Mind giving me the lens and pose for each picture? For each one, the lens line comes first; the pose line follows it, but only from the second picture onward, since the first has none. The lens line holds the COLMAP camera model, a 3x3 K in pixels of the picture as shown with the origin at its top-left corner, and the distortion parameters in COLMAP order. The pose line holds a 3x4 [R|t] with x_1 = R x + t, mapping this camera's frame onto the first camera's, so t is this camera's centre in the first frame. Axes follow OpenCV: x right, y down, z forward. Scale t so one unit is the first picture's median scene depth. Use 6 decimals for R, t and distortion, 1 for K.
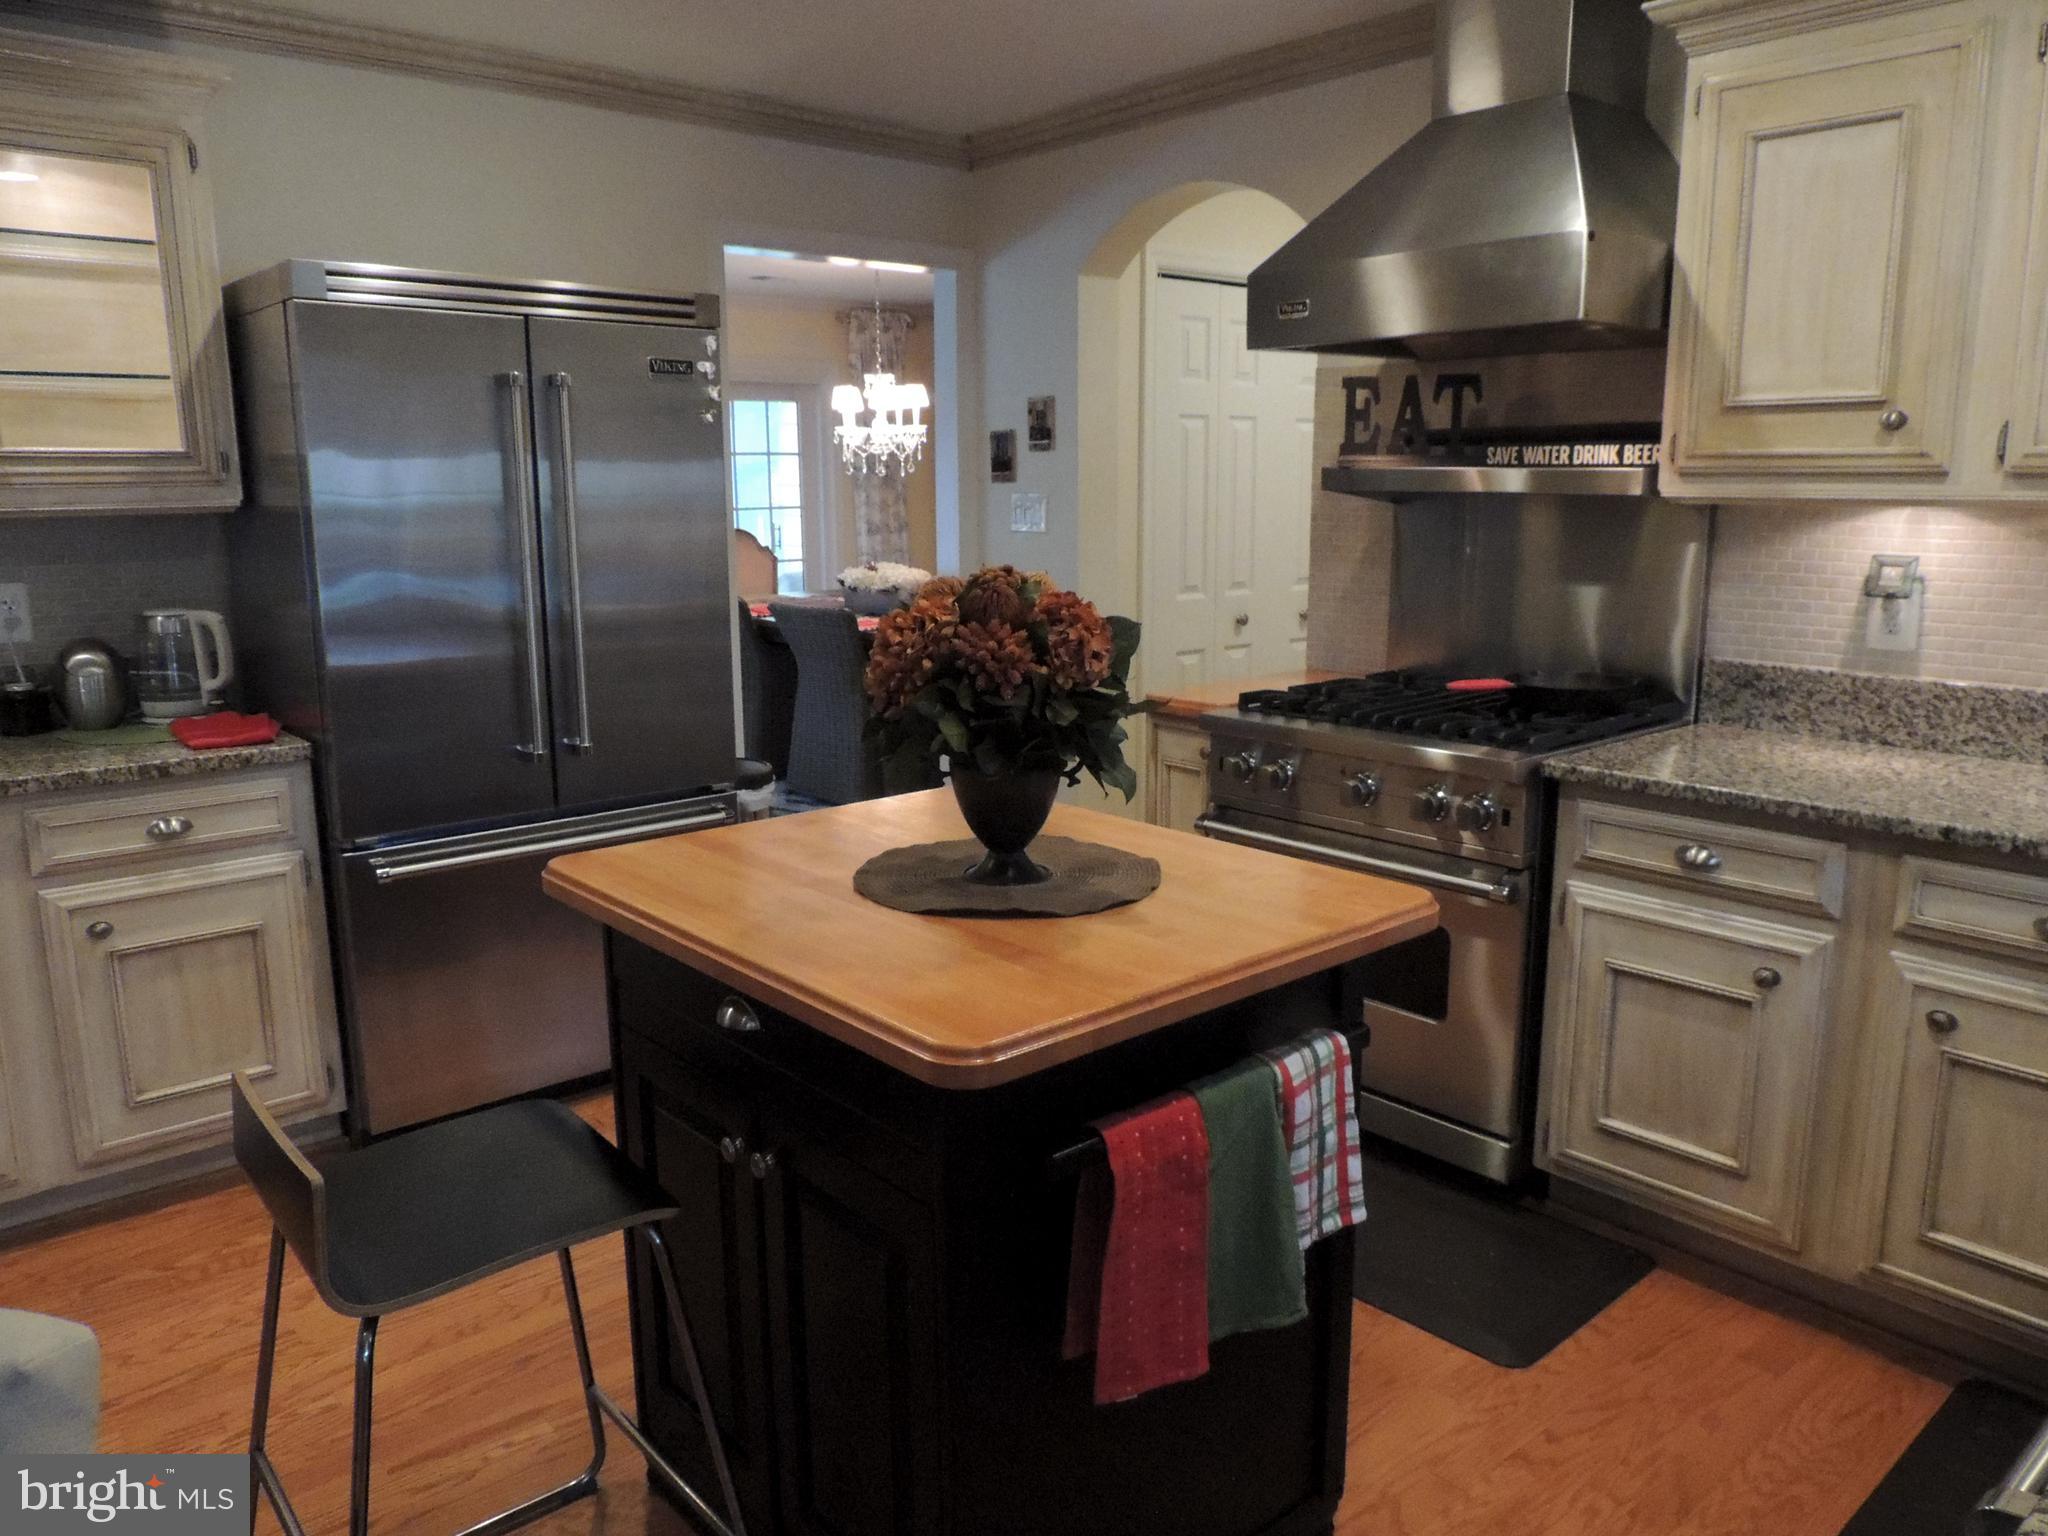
lens RADIAL K [[1452.9, 0, 1027.7], [0, 1452.9, 768.6], [0, 0, 1]] dist [-0.026020, 0.012105]
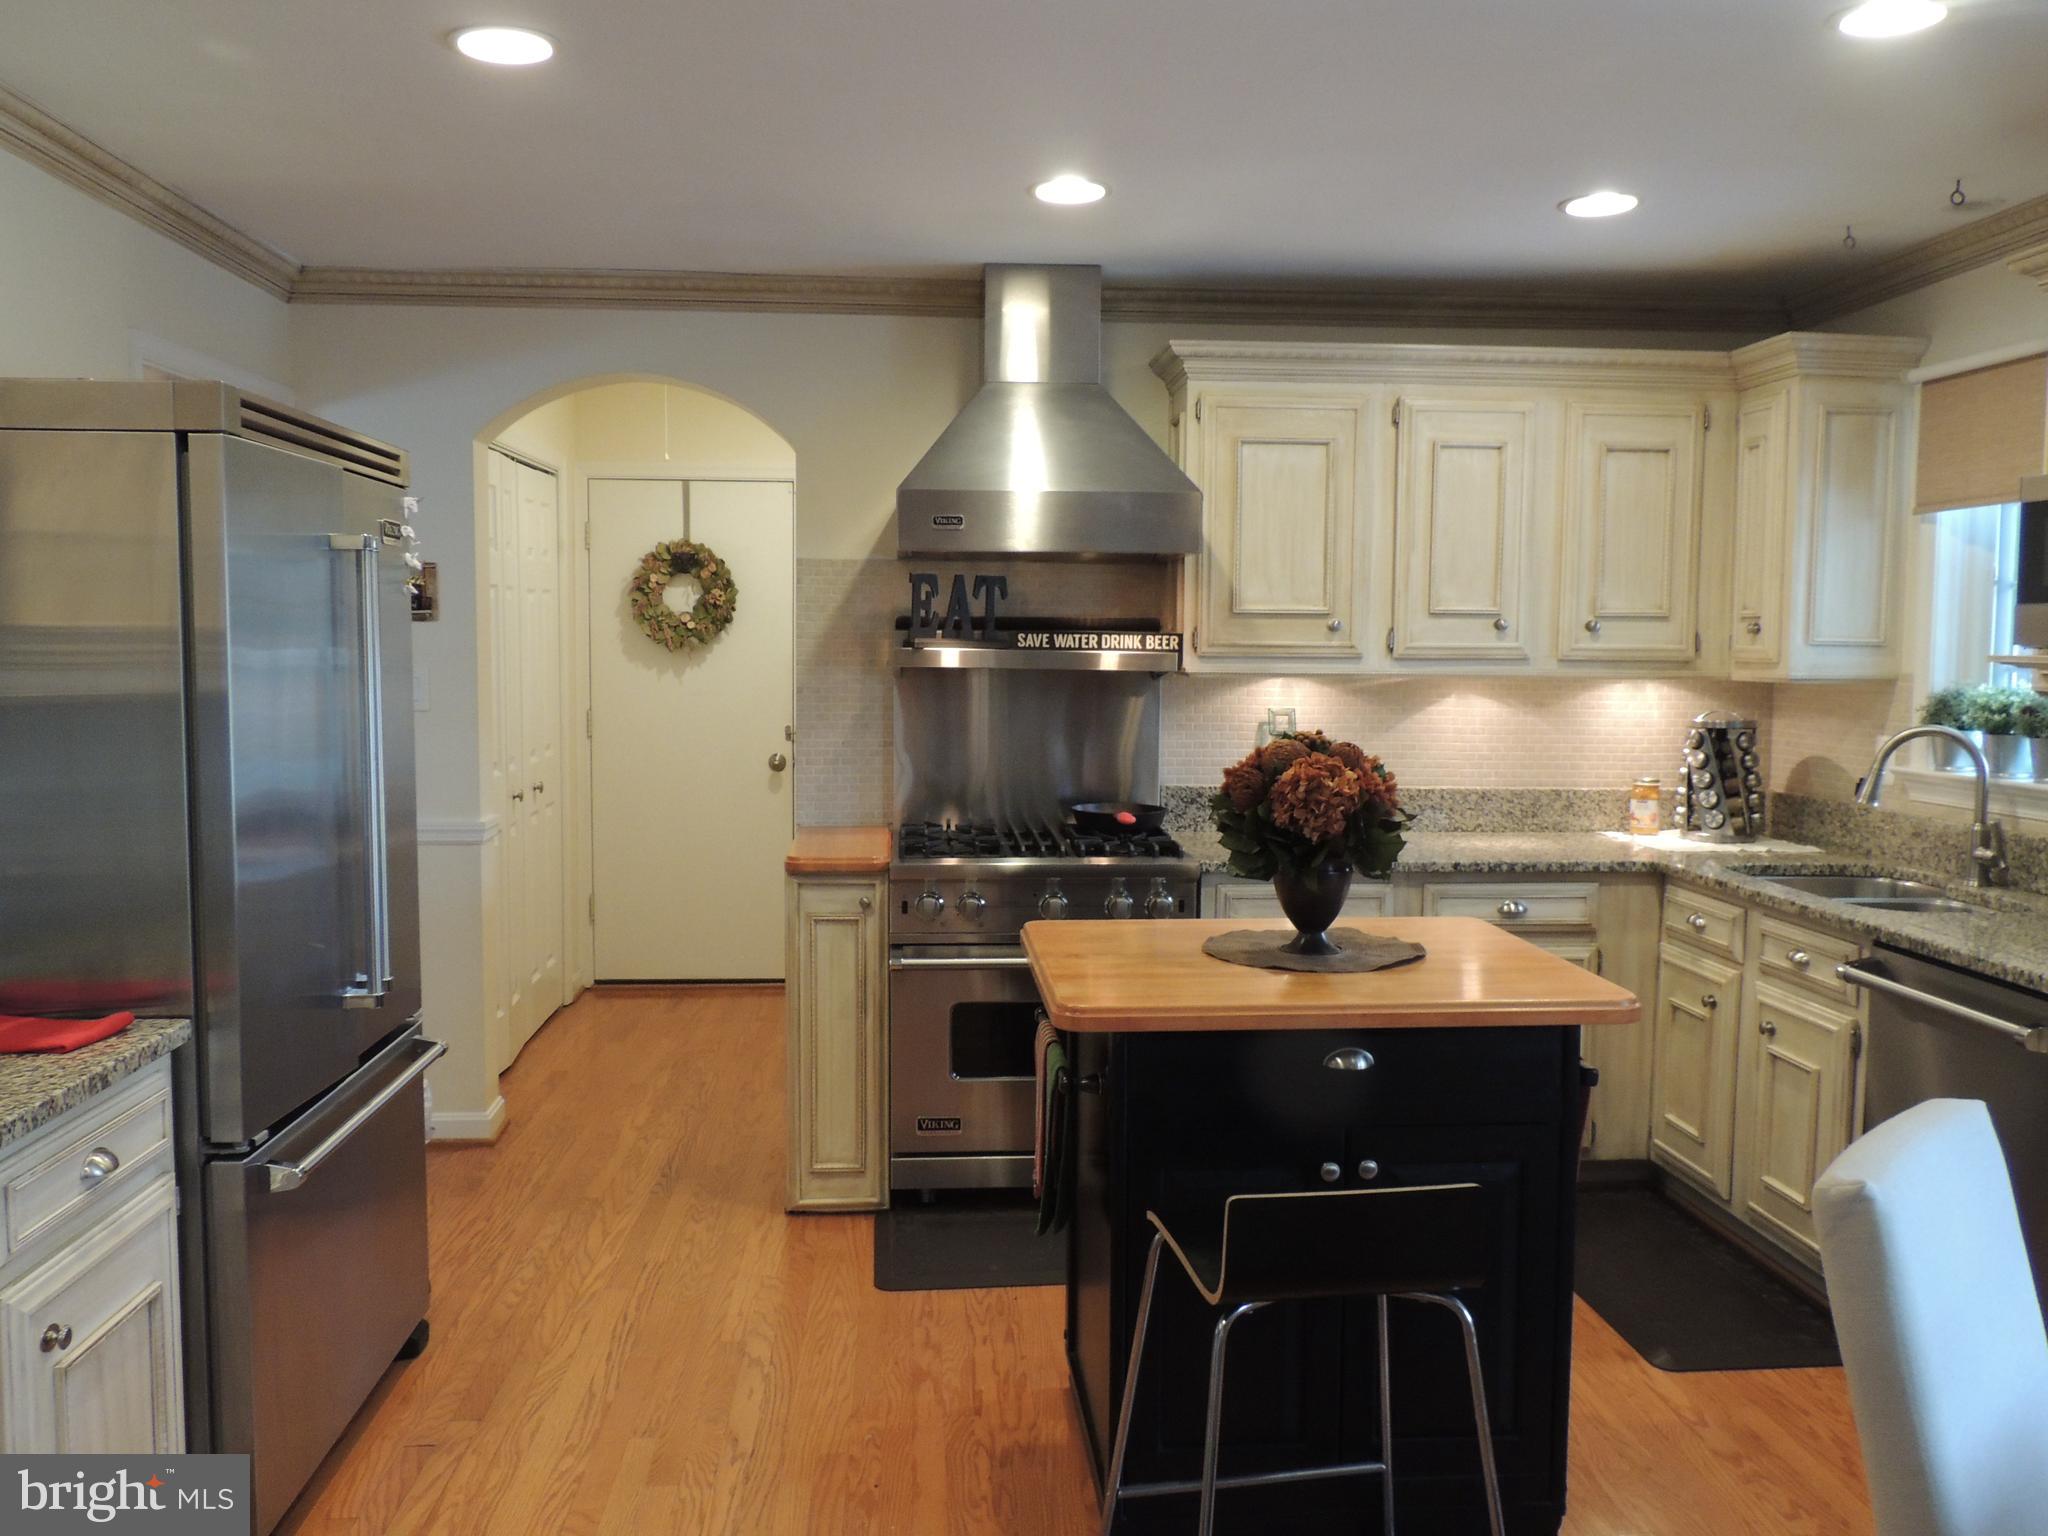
lens RADIAL K [[1634.8, 0, 1019.8], [0, 1634.8, 768.1], [0, 0, 1]] dist [-0.012942, -0.001577]
pose [[0.598574, -0.052611, 0.799338, -0.974266], [0.145686, 0.988350, -0.044043, -0.048032], [-0.787708, 0.142816, 0.599266, 0.178242]]
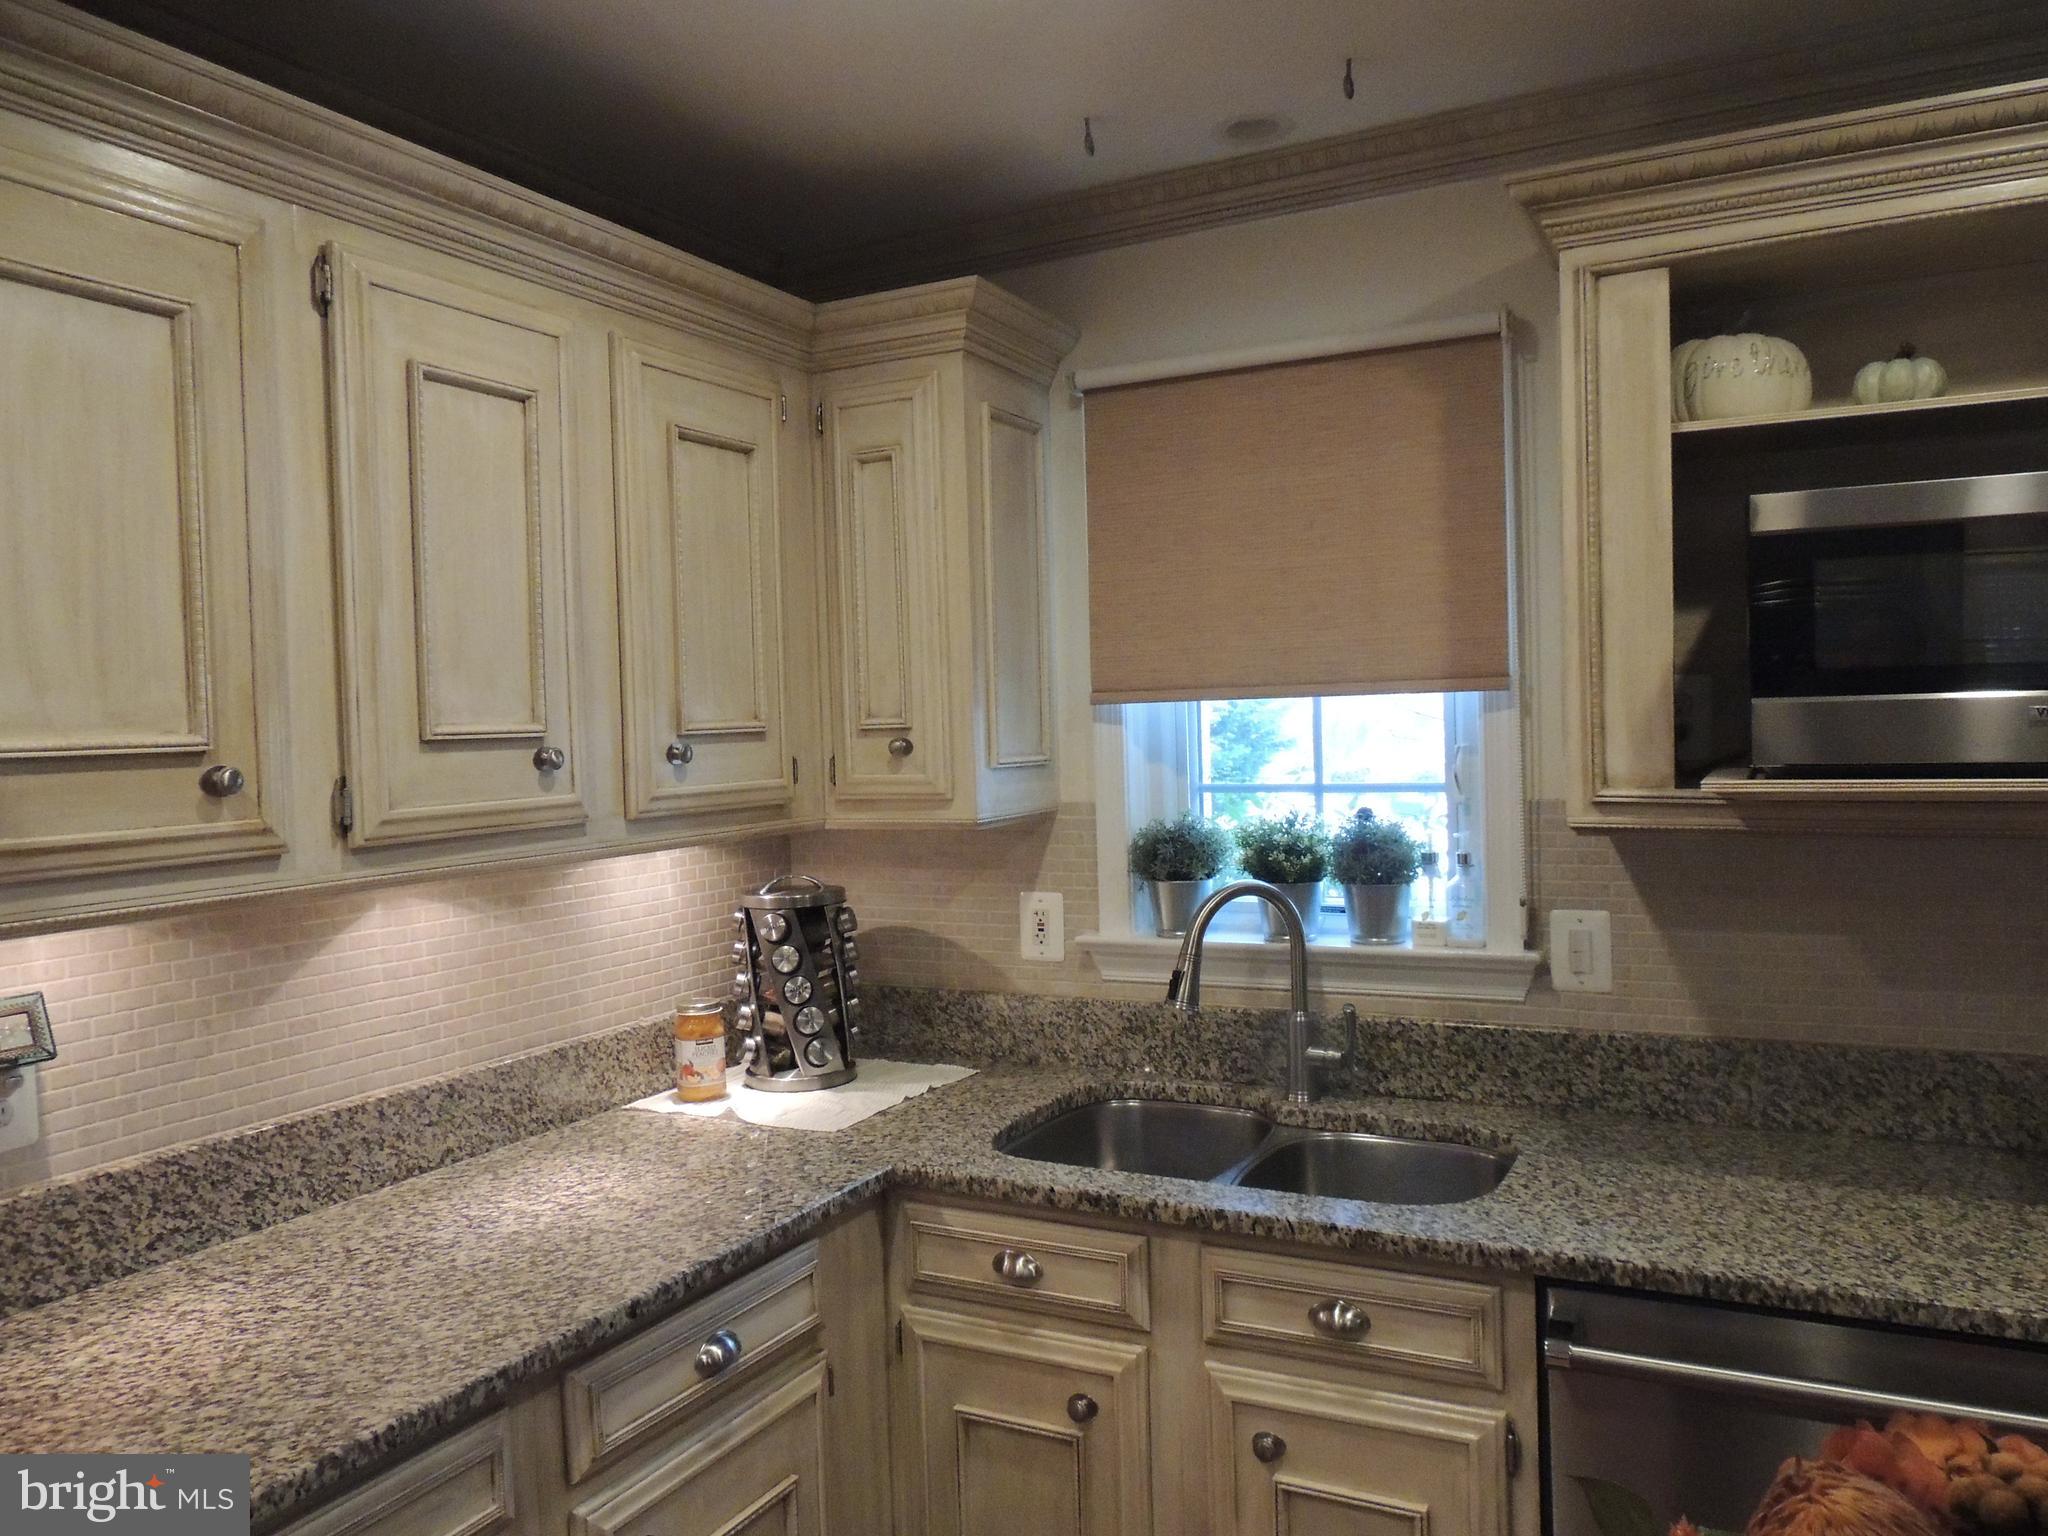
lens RADIAL K [[1452.9, 0, 1027.7], [0, 1452.9, 768.6], [0, 0, 1]] dist [-0.026020, 0.012105]
pose [[-0.371840, -0.012888, 0.928207, -0.112437], [0.214346, 0.971691, 0.099359, -0.209103], [-0.903211, 0.235903, -0.358551, 0.808061]]
